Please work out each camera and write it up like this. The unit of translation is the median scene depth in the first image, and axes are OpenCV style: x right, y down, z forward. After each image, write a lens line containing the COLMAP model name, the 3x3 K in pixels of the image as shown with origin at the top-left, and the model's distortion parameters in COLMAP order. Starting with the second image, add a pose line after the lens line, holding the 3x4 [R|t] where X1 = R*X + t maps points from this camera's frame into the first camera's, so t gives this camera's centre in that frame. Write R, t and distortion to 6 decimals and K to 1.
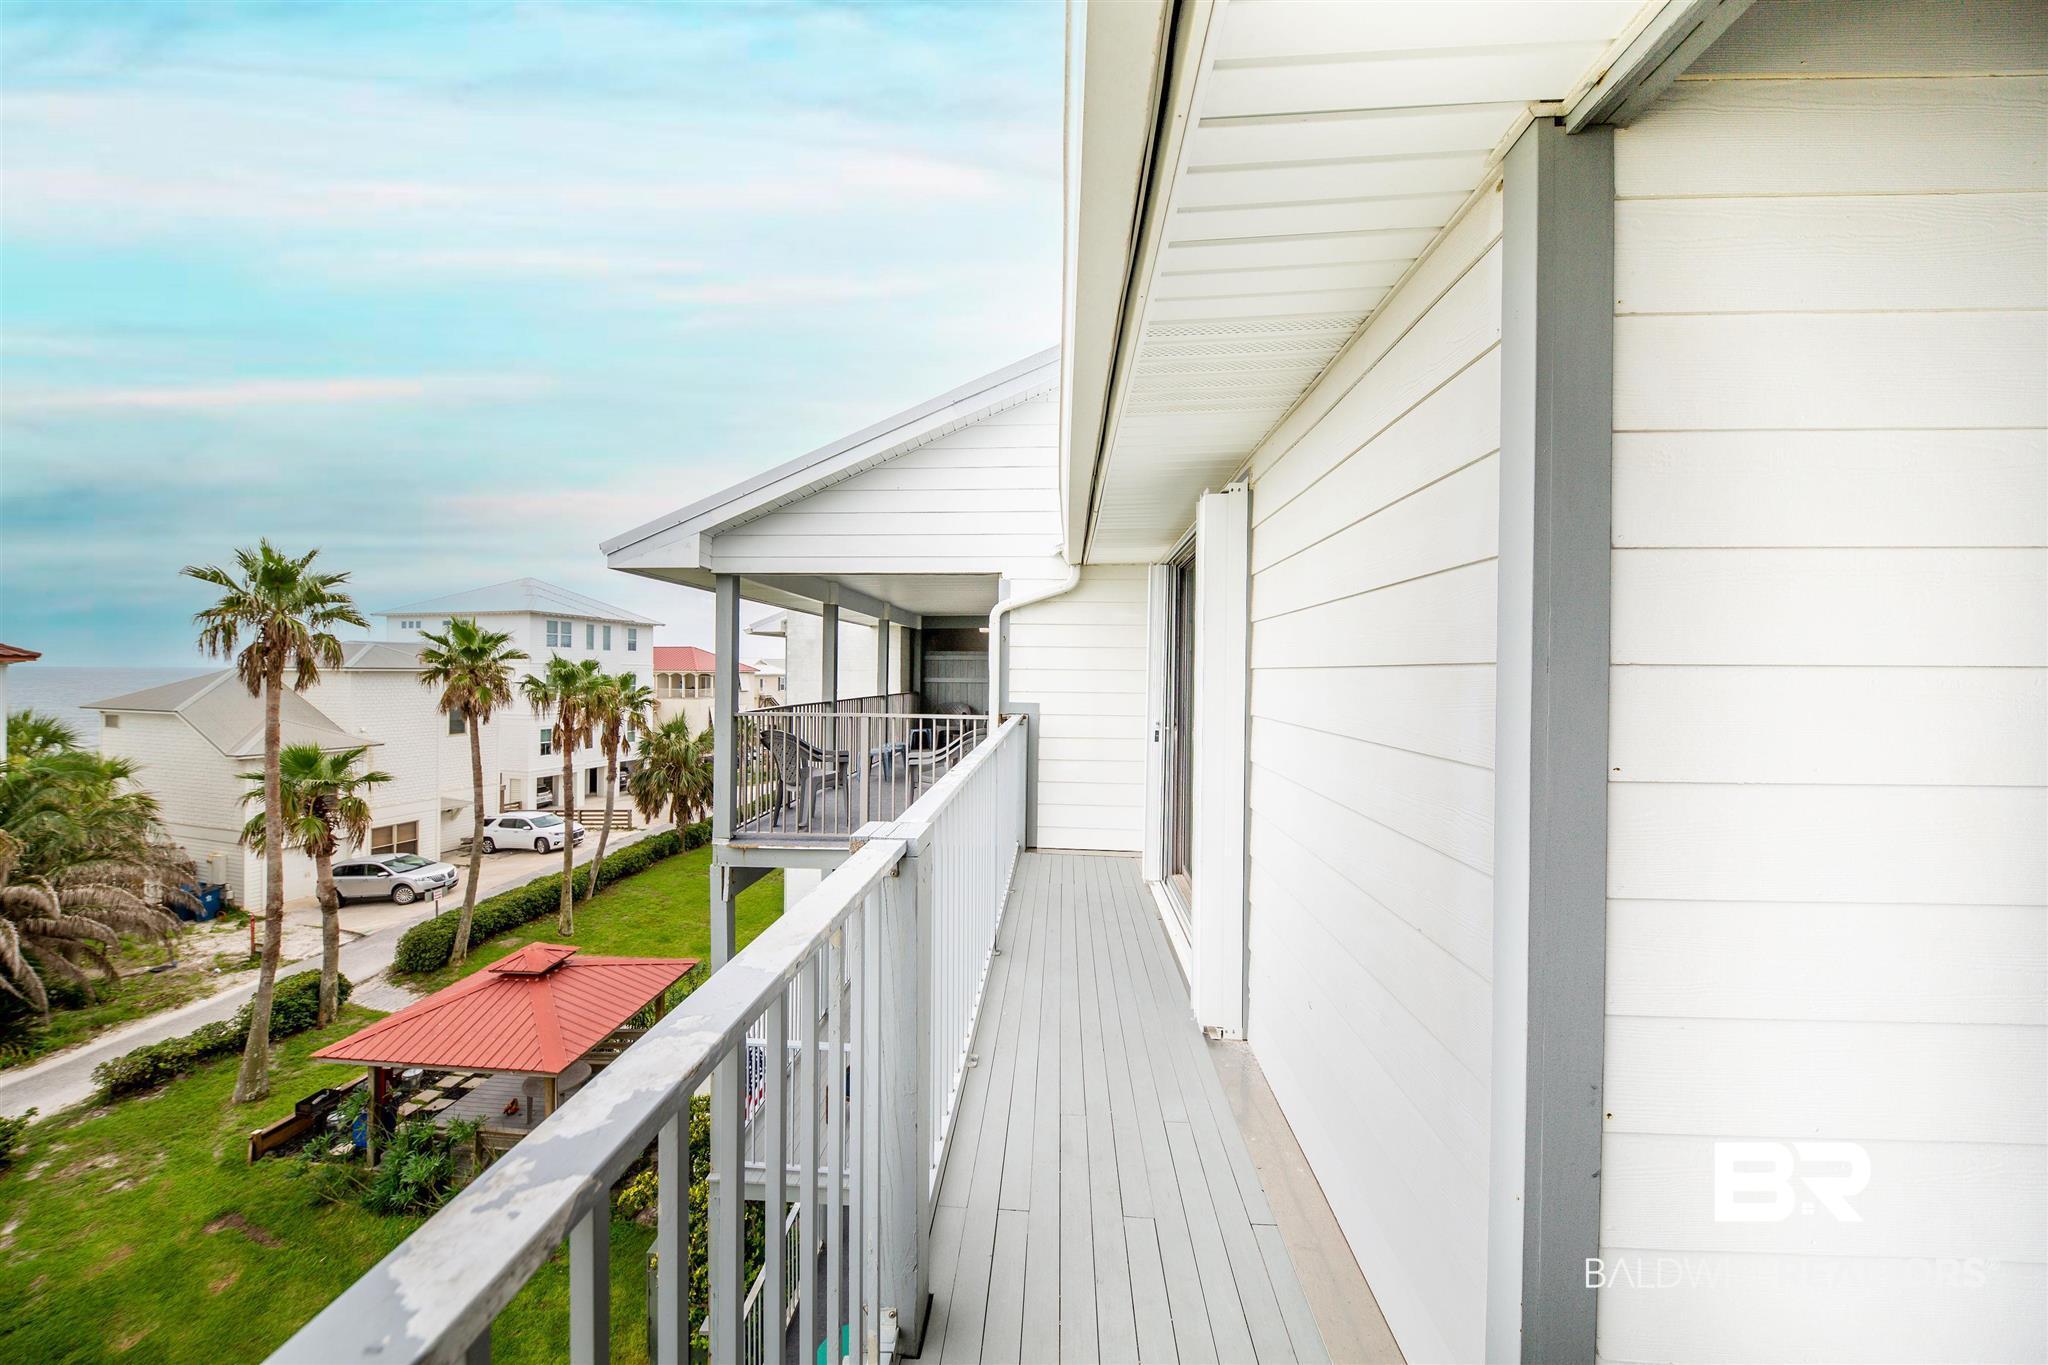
lens RADIAL K [[701.4, 0, 1014.4], [0, 701.4, 669.7], [0, 0, 1]] dist [0.009889, -0.006017]
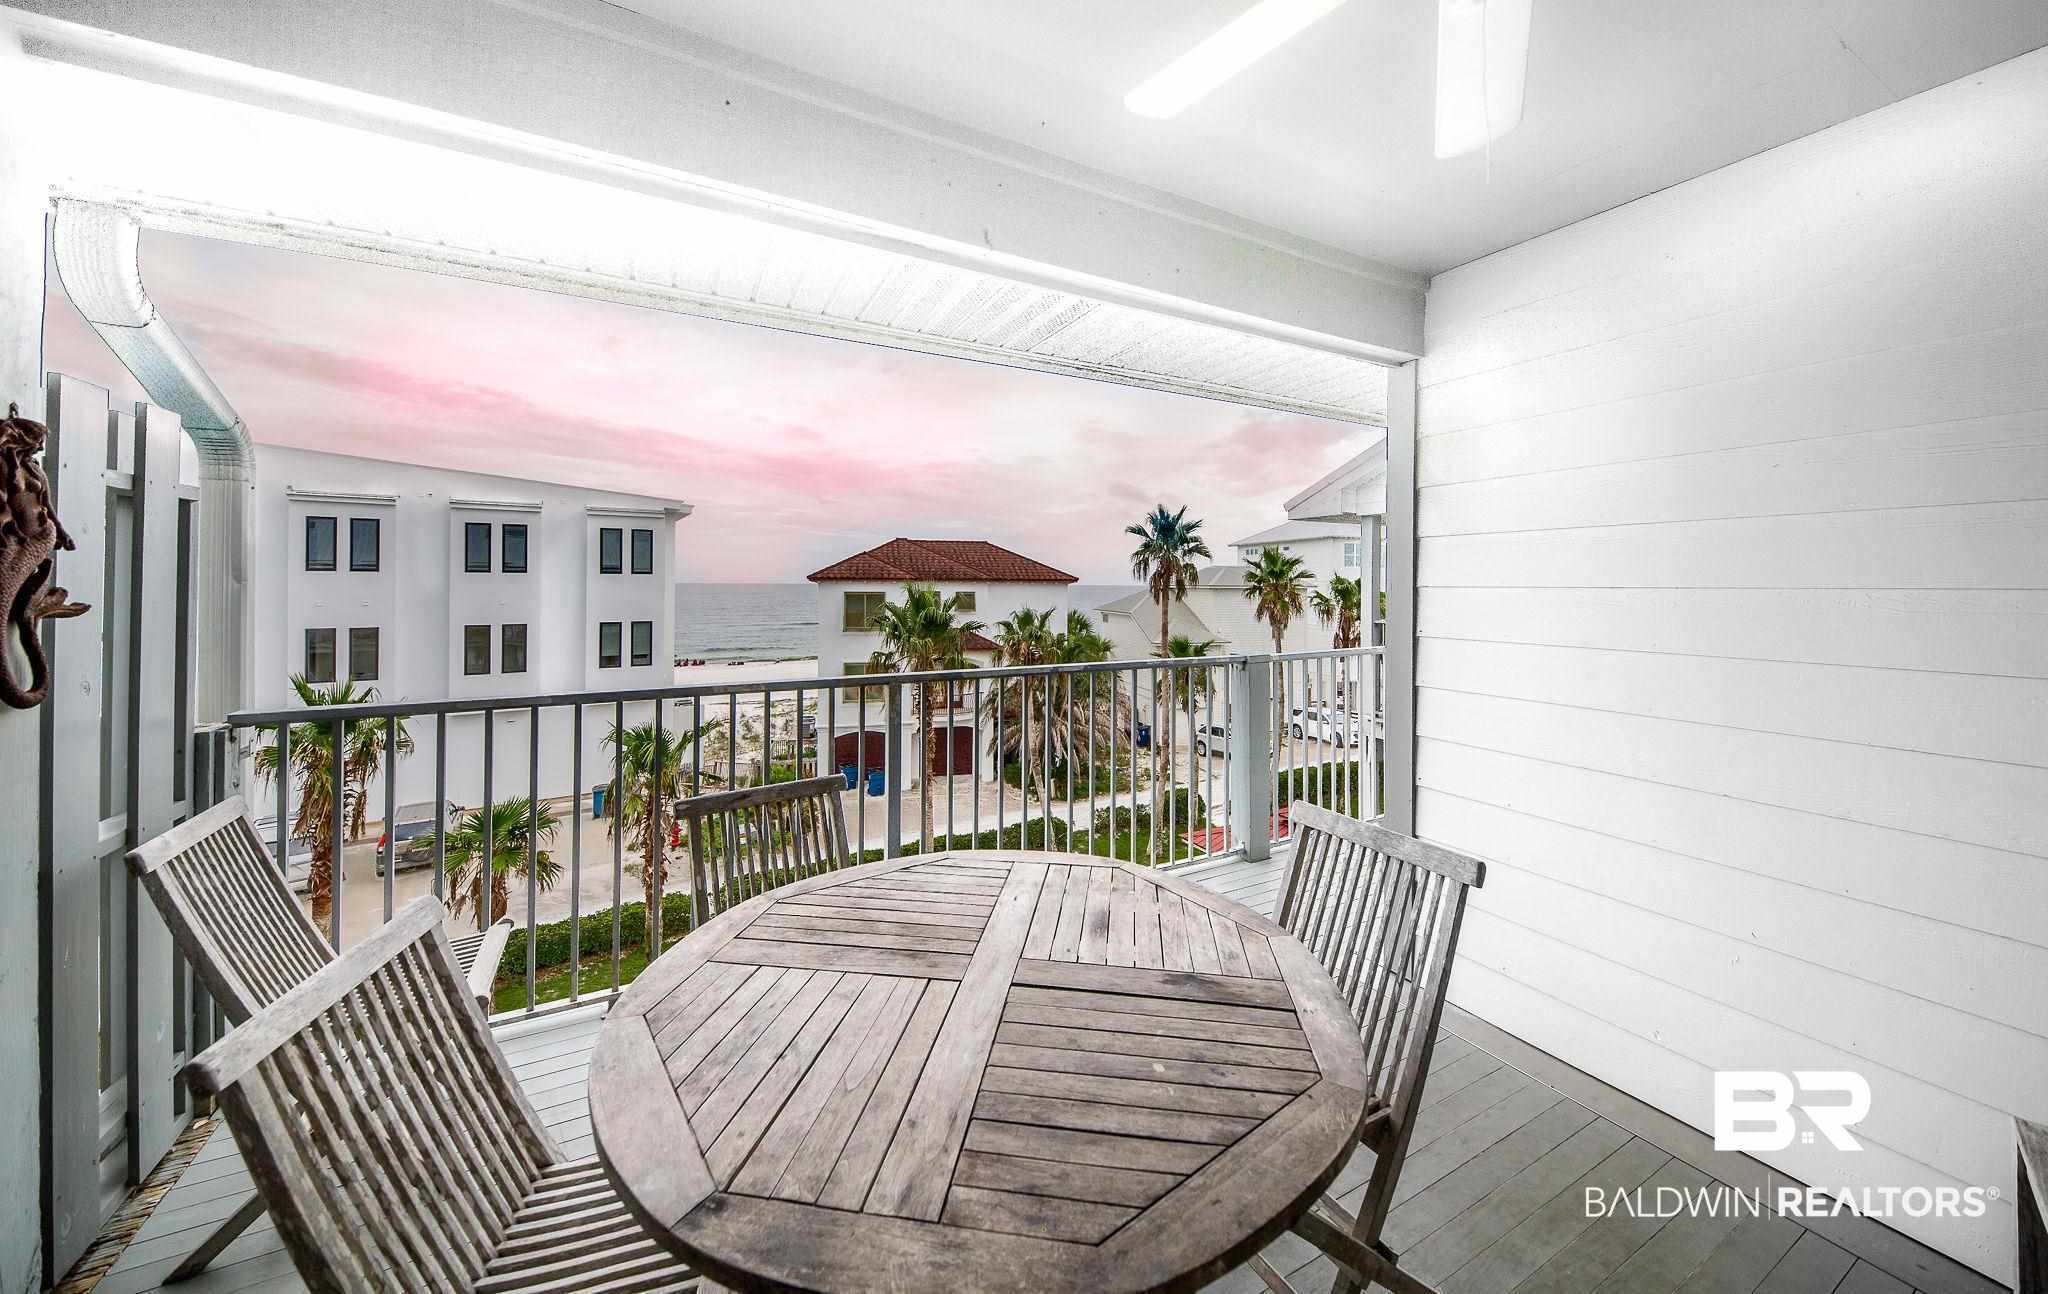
lens RADIAL K [[703.0, 0, 1039.5], [0, 703.0, 572.9], [0, 0, 1]] dist [0.000562, 0.000011]
pose [[0.532970, -0.019431, -0.845911, 0.108686], [0.002746, 0.999771, -0.021236, 0.000565], [0.846130, 0.008995, 0.532901, -0.063757]]
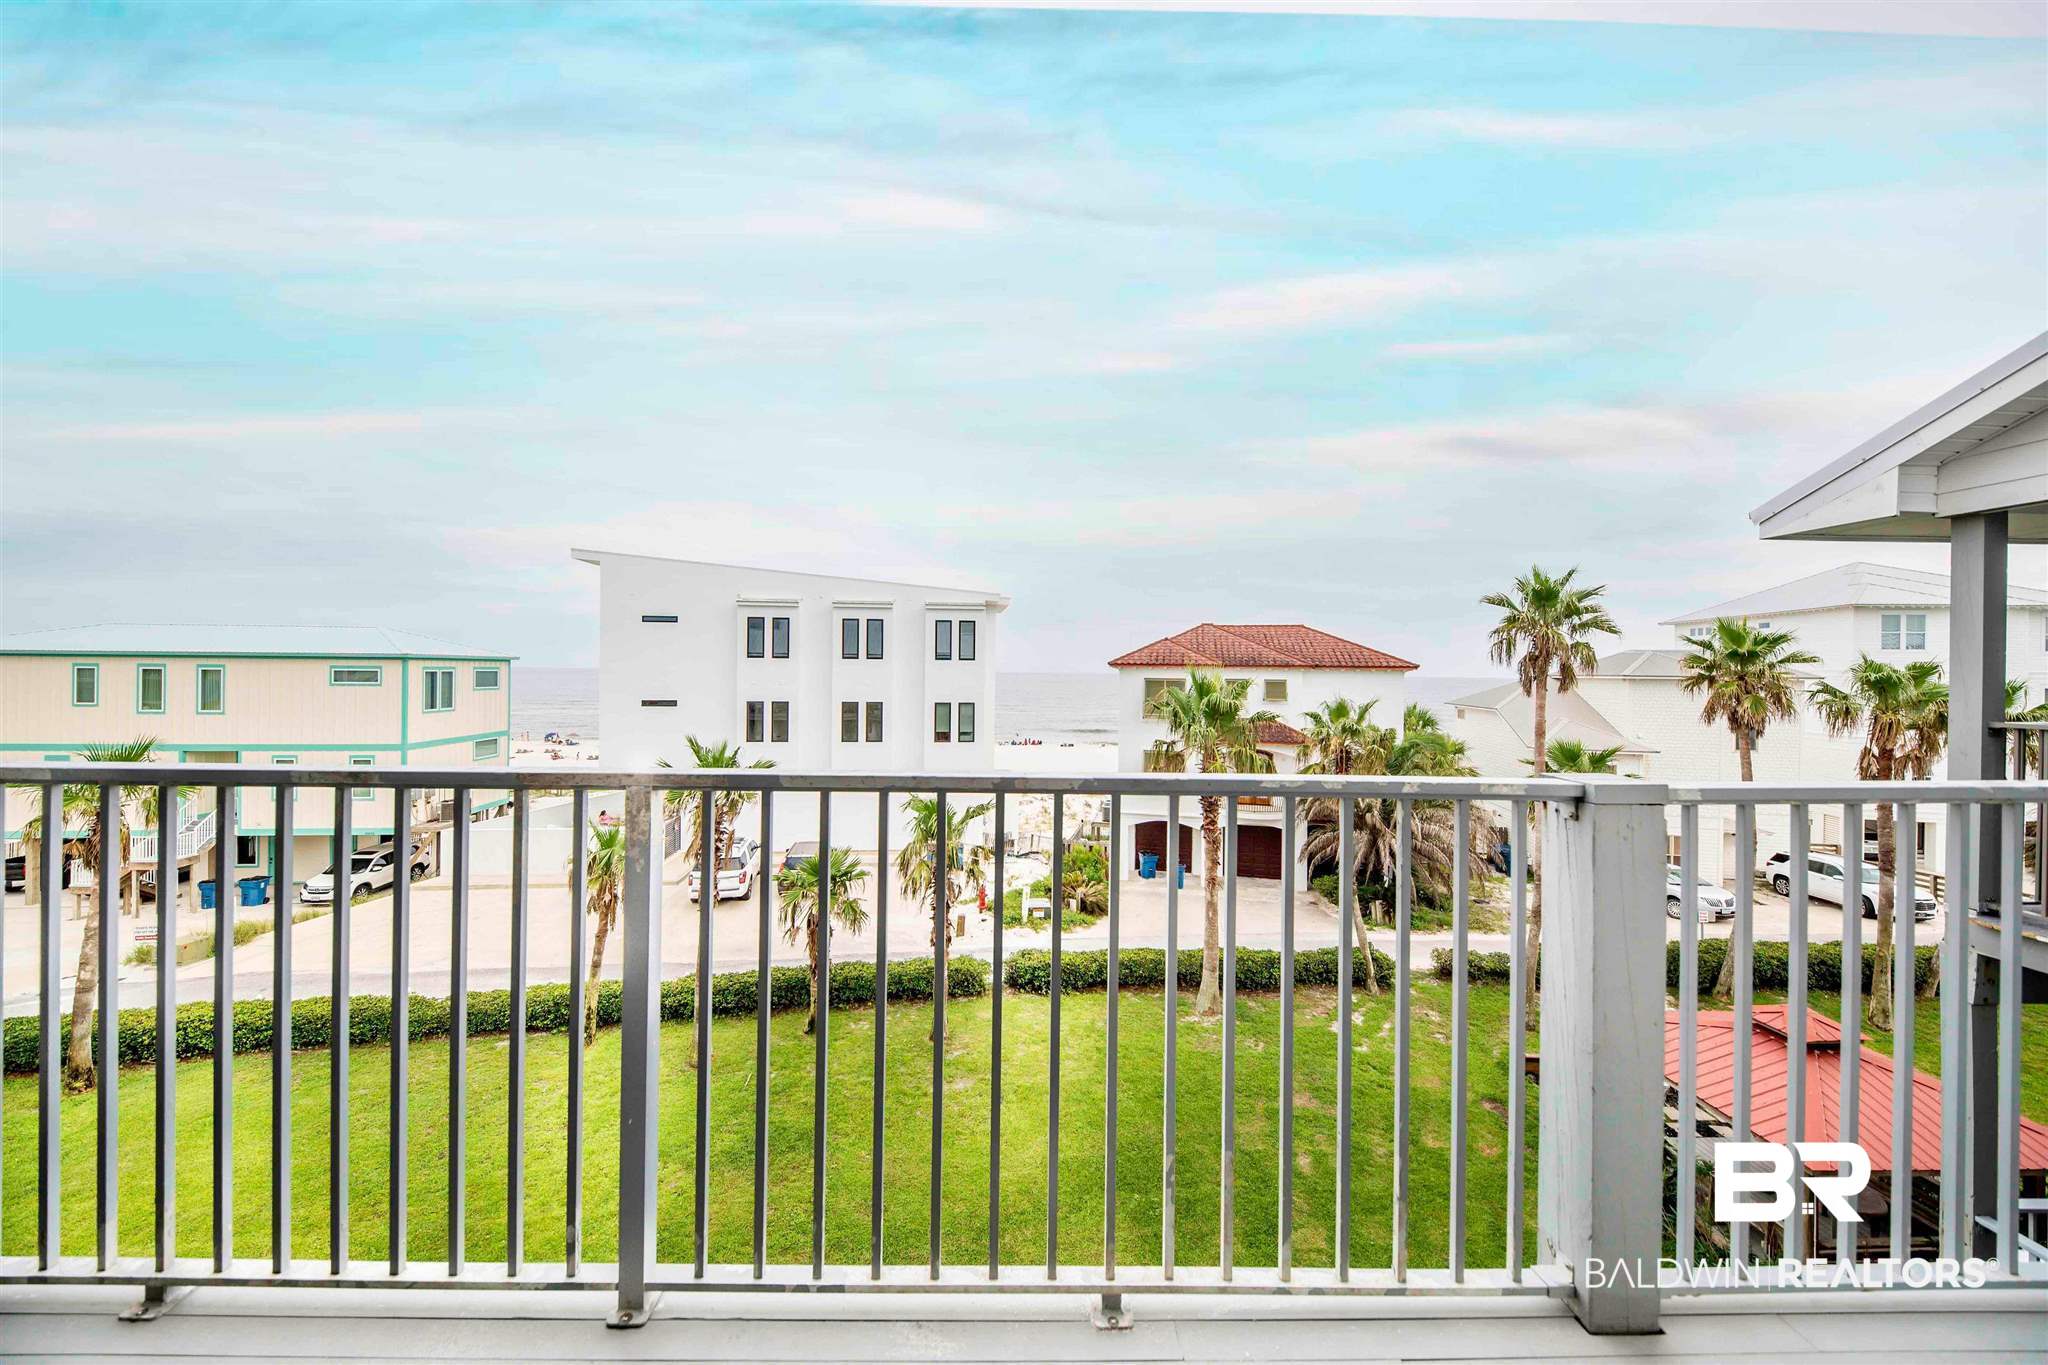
lens RADIAL K [[701.4, 0, 1014.4], [0, 701.4, 669.7], [0, 0, 1]] dist [0.009889, -0.006017]
pose [[0.081440, -0.008341, -0.996643, 0.054656], [-0.006565, 0.999939, -0.008905, 0.007420], [0.996657, 0.007268, 0.081381, 0.011378]]
